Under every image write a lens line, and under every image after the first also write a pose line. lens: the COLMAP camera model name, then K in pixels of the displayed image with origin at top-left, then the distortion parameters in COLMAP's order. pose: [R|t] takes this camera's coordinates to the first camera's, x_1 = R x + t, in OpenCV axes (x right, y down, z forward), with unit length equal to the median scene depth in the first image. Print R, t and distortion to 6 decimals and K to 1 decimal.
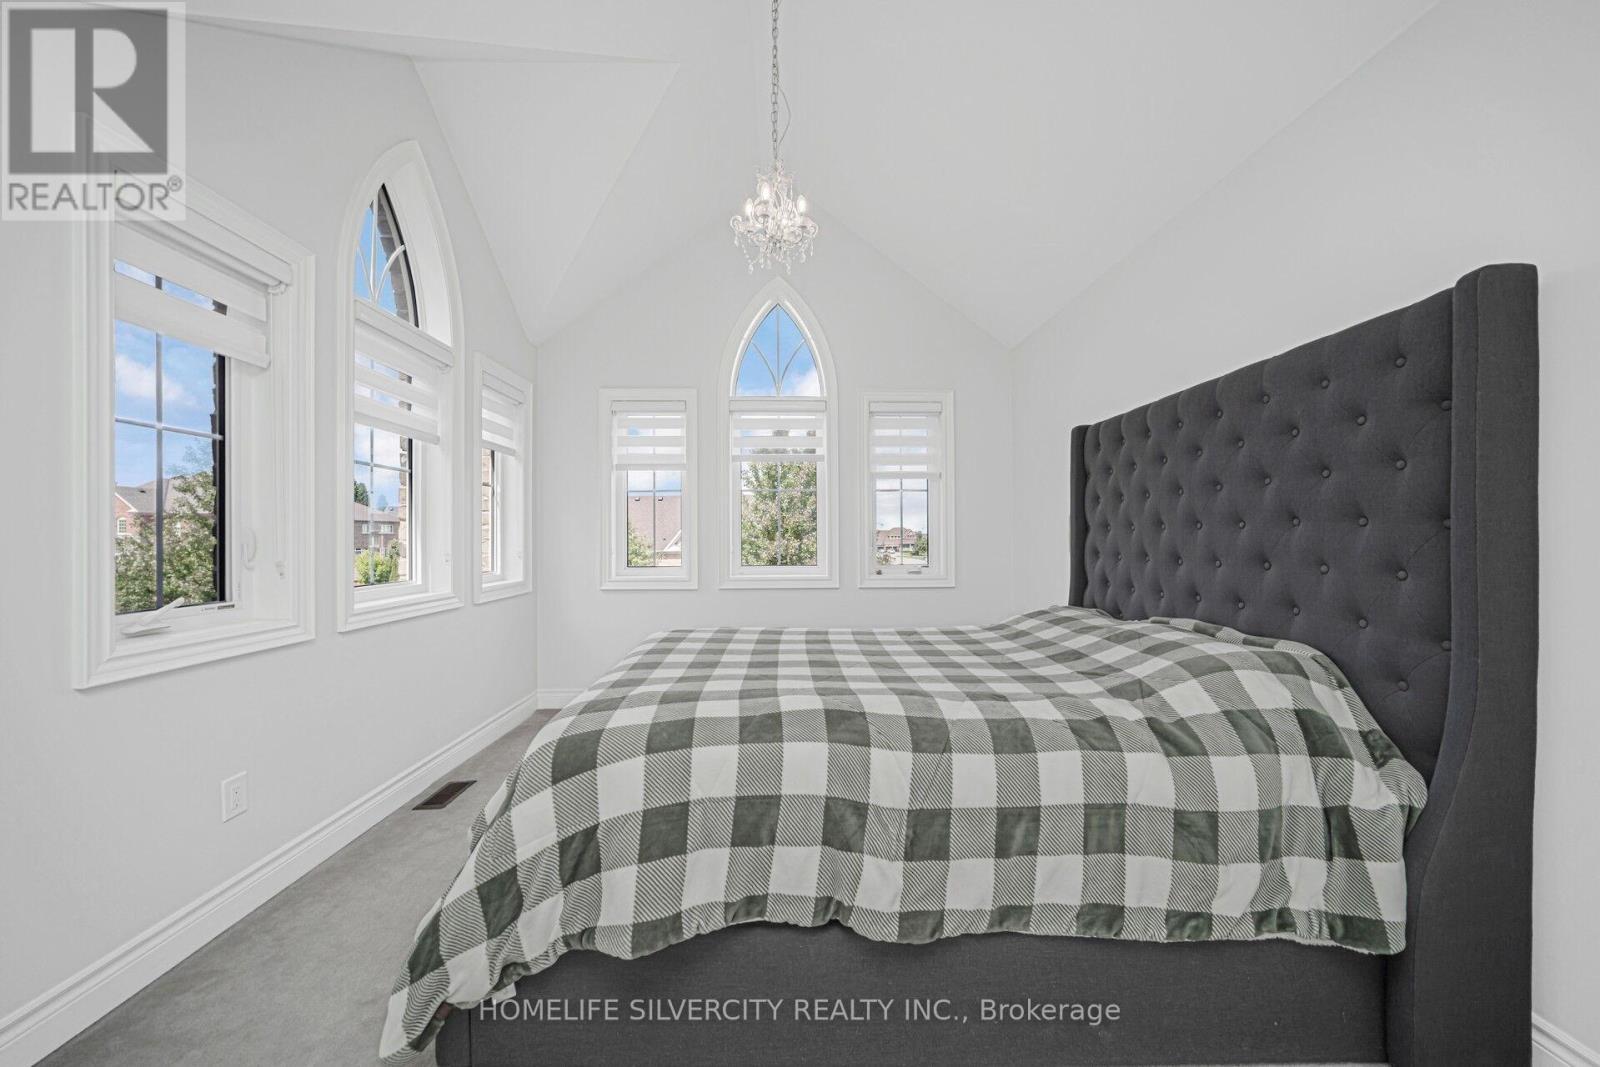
lens RADIAL K [[564.7, 0, 811.3], [0, 564.7, 535.8], [0, 0, 1]] dist [-0.014956, 0.001169]
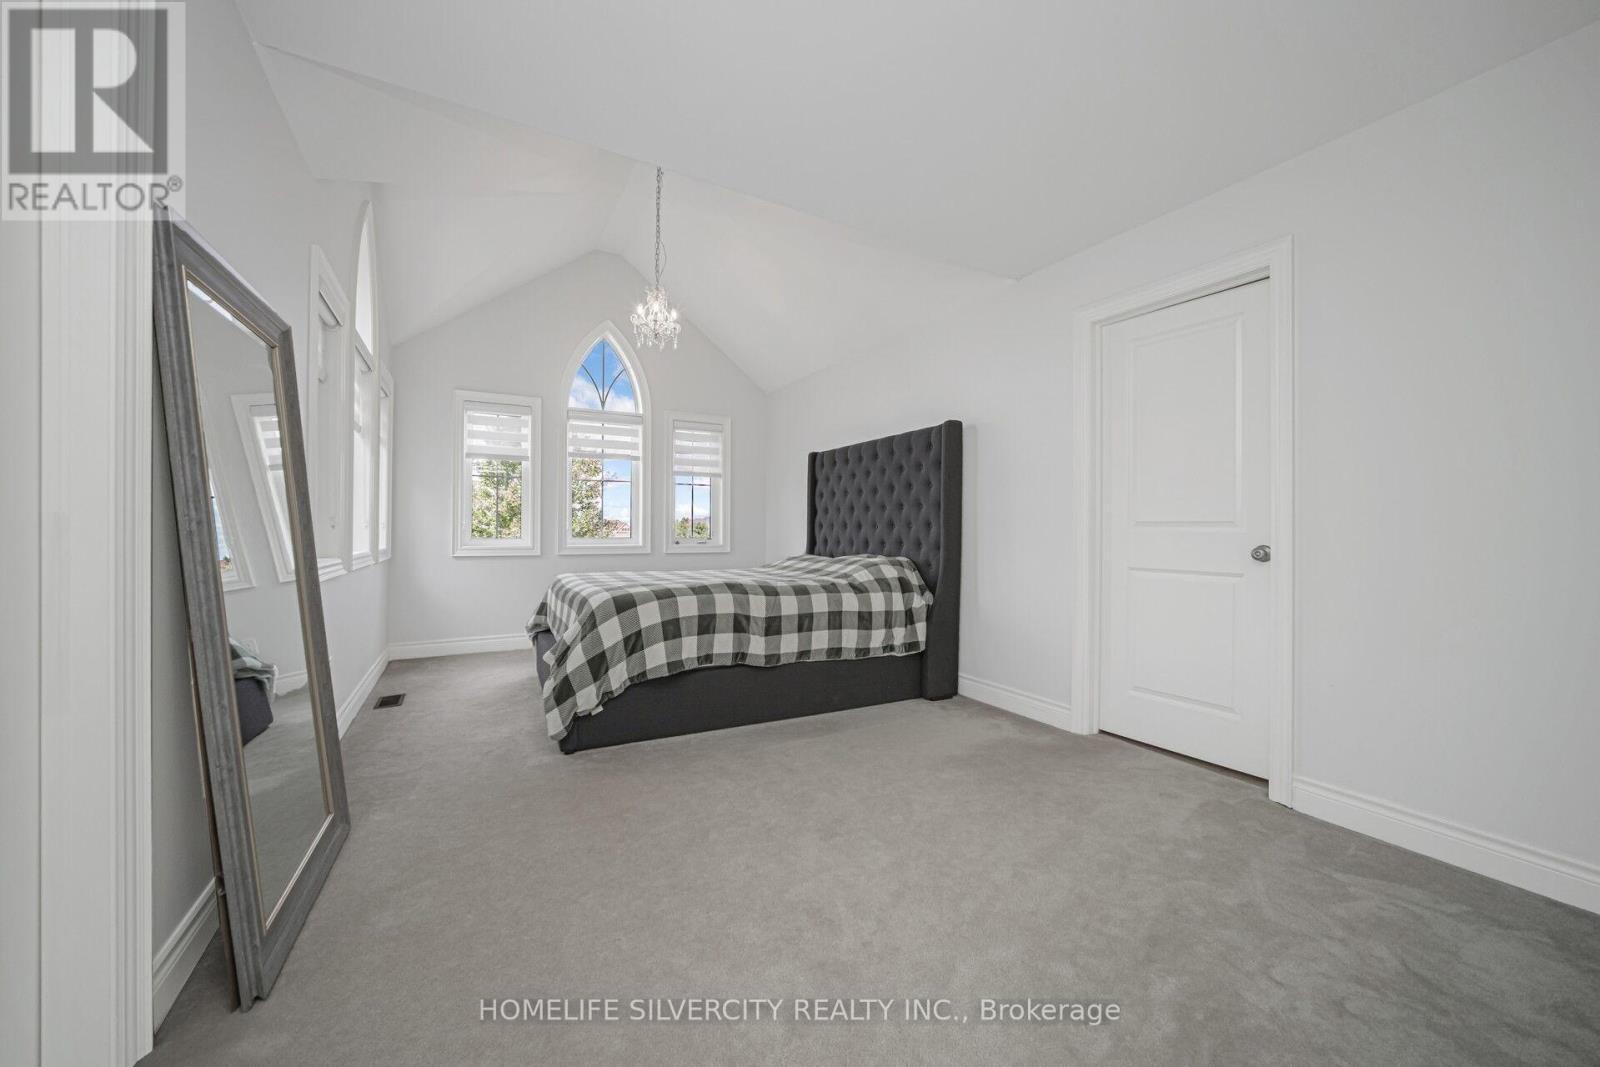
lens RADIAL K [[564.7, 0, 796.6], [0, 564.7, 531.7], [0, 0, 1]] dist [-0.014956, 0.001169]
pose [[0.895115, 0.006903, 0.445782, -0.809272], [-0.008793, 0.999959, 0.002170, 0.107724], [-0.445748, -0.005862, 0.895139, -1.266819]]
